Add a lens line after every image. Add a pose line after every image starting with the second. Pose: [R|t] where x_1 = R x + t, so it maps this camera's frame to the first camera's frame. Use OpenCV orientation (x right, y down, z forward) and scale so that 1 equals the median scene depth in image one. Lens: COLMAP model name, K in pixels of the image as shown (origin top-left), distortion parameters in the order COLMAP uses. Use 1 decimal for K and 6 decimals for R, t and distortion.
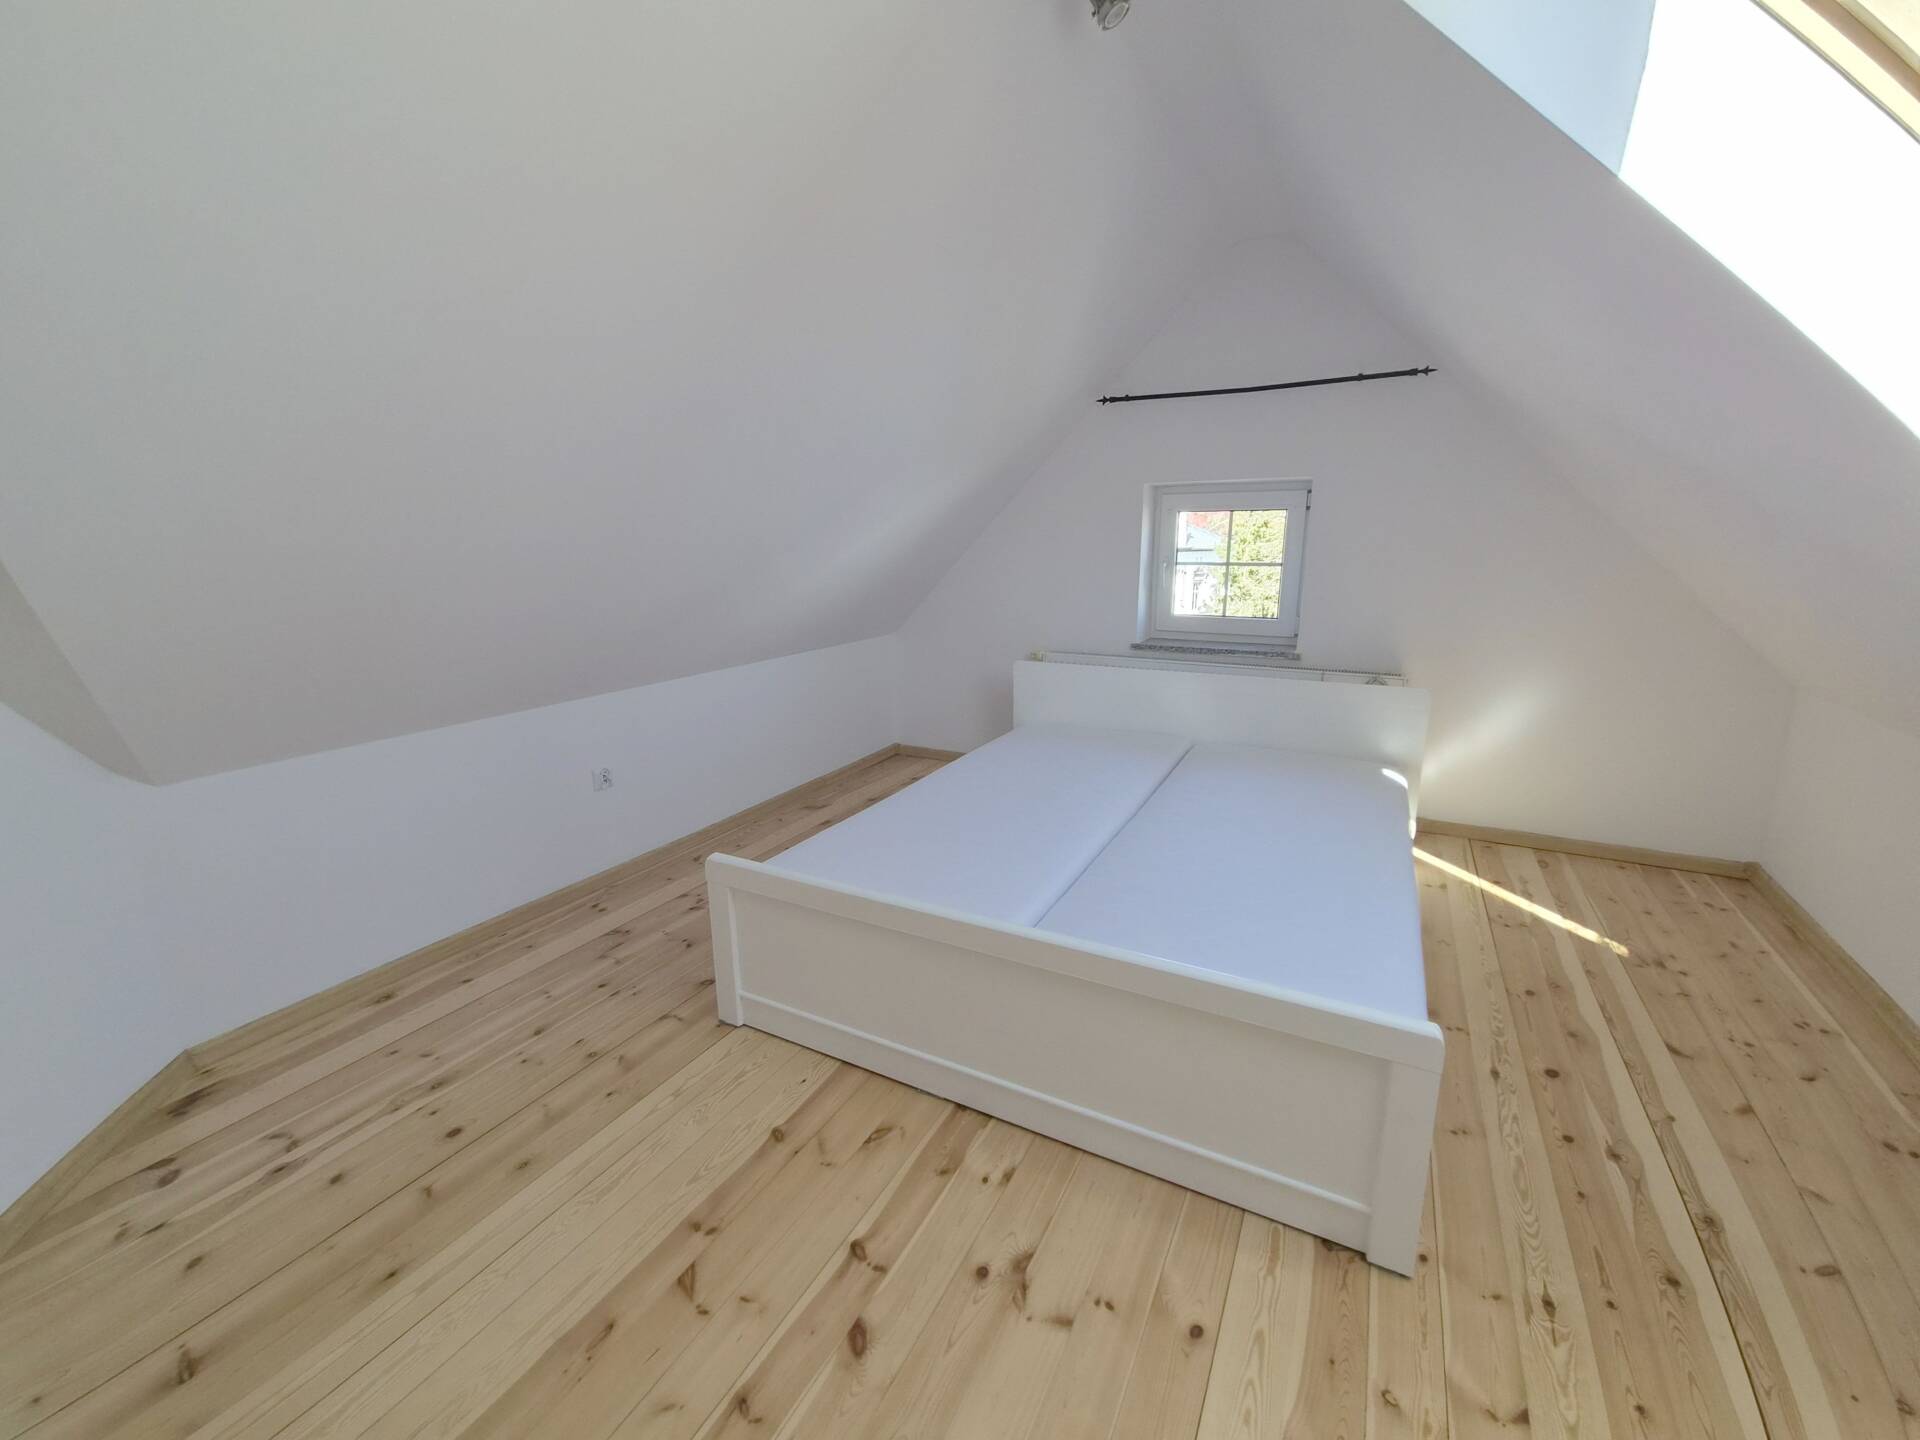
lens RADIAL K [[778.8, 0, 958.1], [0, 778.8, 721.8], [0, 0, 1]] dist [0.010942, -0.006823]
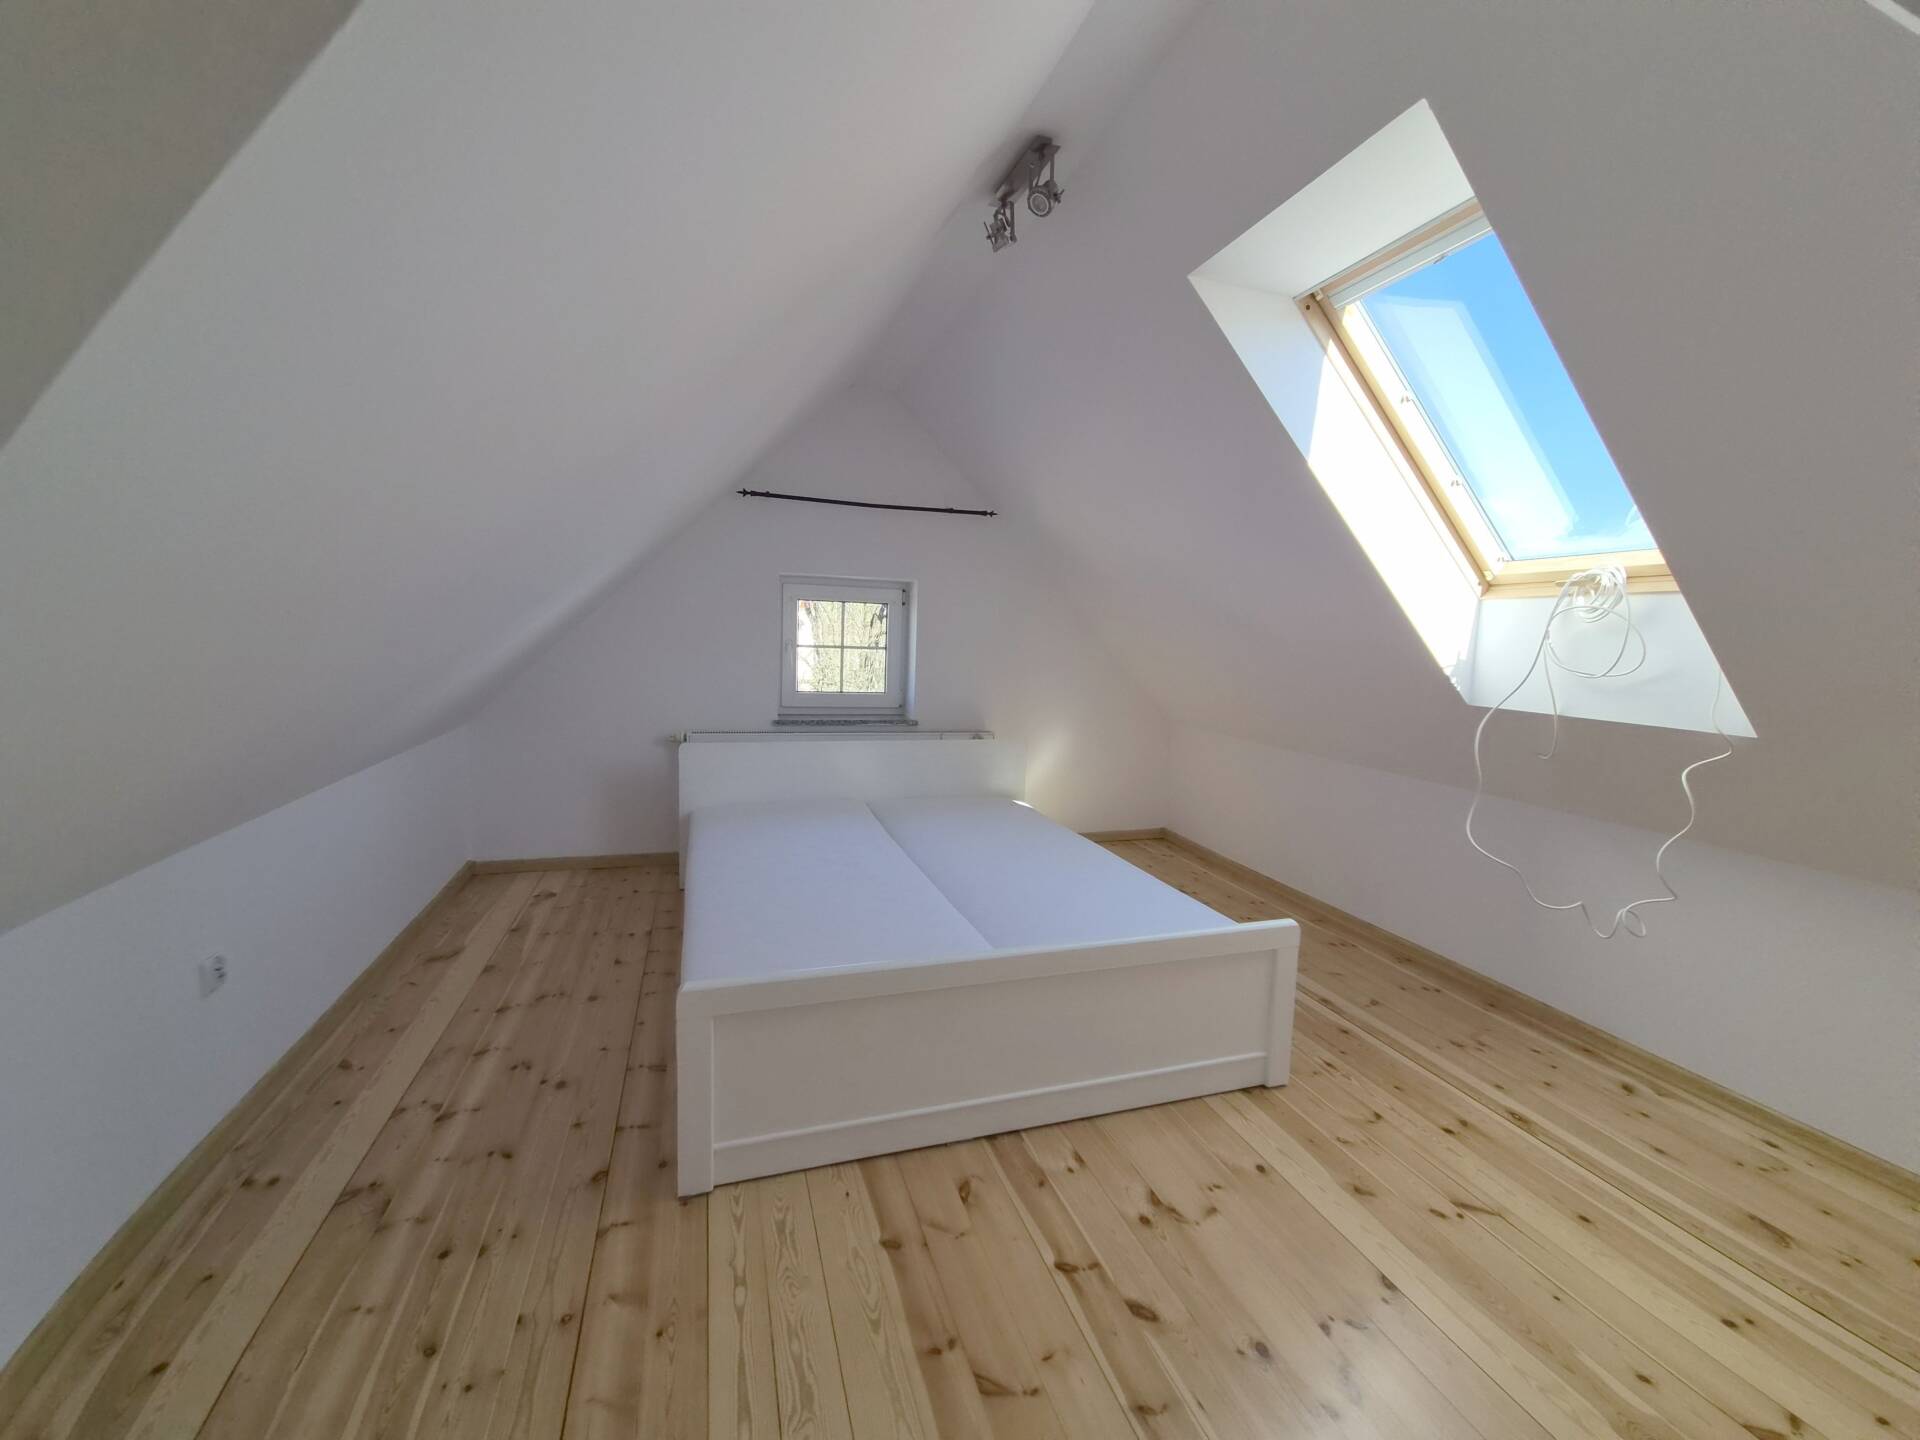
lens RADIAL K [[778.8, 0, 959.2], [0, 778.8, 719.3], [0, 0, 1]] dist [0.010942, -0.006823]
pose [[0.688159, -0.050640, 0.723790, -0.700073], [0.126434, 0.990668, -0.050898, -0.030675], [-0.714459, 0.126537, 0.688140, 0.186290]]
